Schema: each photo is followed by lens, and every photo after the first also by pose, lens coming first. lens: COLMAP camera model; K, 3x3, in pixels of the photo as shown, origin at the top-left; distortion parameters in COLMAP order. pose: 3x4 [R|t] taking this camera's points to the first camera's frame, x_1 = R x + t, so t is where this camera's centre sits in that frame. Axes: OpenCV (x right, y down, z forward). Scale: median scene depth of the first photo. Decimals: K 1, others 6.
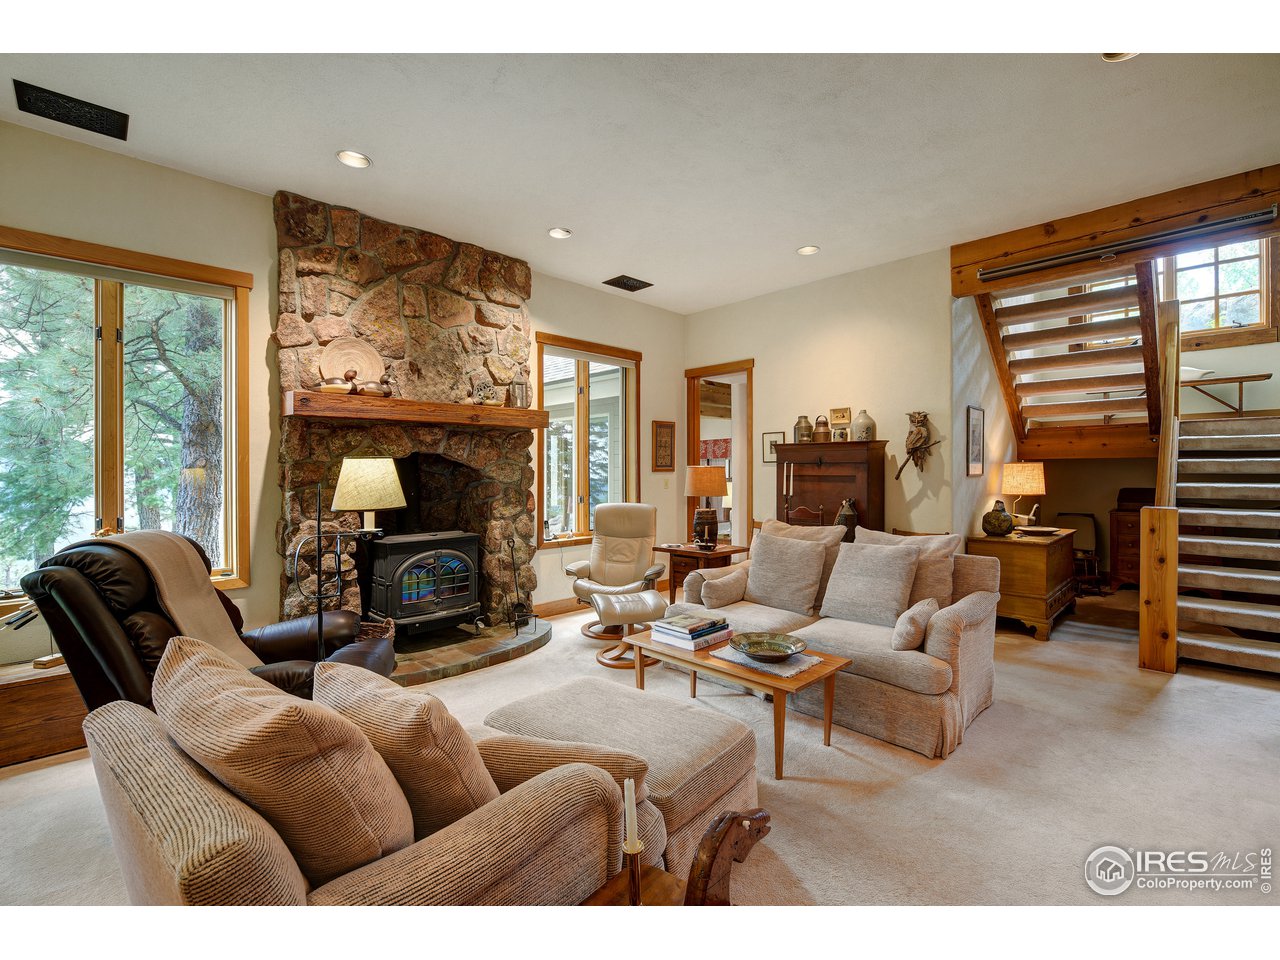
lens RADIAL K [[585.3, 0, 640.0], [0, 585.3, 480.0], [0, 0, 1]] dist [-0.000274, -0.000067]
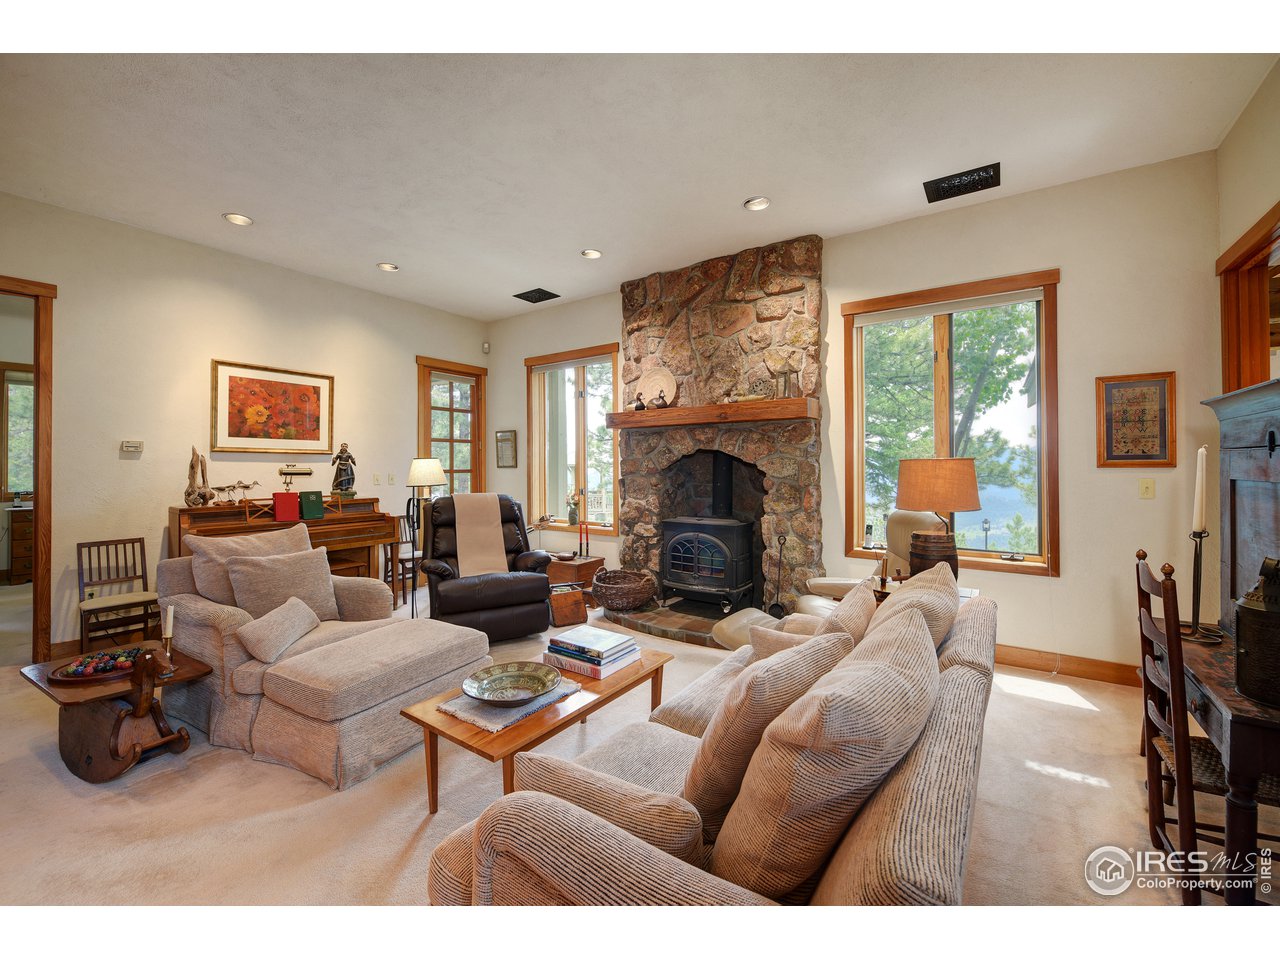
lens RADIAL K [[508.8, 0, 640.8], [0, 508.8, 473.6], [0, 0, 1]] dist [-0.000825, -0.000076]
pose [[0.181473, 0.020113, -0.983190, 0.594638], [-0.015569, 0.999724, 0.017577, -0.013608], [0.983273, 0.012117, 0.181736, 0.662614]]
